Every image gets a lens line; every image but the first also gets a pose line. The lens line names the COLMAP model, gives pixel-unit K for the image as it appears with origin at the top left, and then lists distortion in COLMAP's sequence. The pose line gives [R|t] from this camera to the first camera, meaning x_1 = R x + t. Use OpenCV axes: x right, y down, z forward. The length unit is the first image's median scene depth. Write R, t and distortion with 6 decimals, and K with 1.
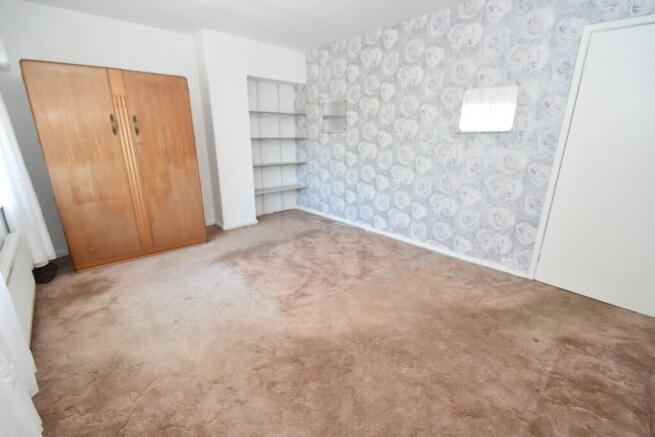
lens RADIAL K [[290.5, 0, 325.0], [0, 290.5, 225.6], [0, 0, 1]] dist [0.001284, -0.008325]
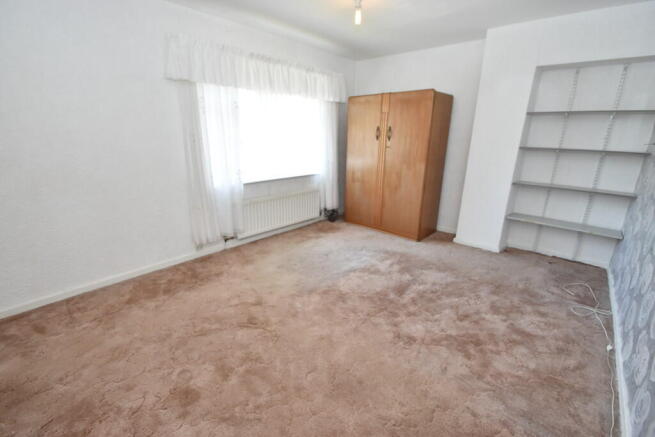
lens RADIAL K [[290.5, 0, 325.0], [0, 290.5, 225.6], [0, 0, 1]] dist [0.001284, -0.008325]
pose [[0.079545, 0.294655, -0.952287, 0.622146], [-0.311261, 0.914890, 0.257084, -0.179784], [0.946990, 0.275960, 0.164490, 0.533336]]
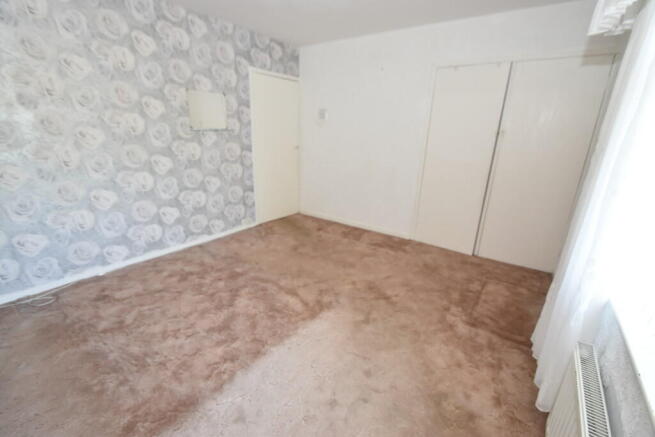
lens RADIAL K [[267.4, 0, 327.5], [0, 267.4, 218.5], [0, 0, 1]] dist [-0.000932, -0.000330]
pose [[-0.169971, -0.304428, 0.937248, -0.604192], [0.284560, 0.895409, 0.342443, -0.202107], [-0.943470, 0.324909, -0.065566, 0.637934]]
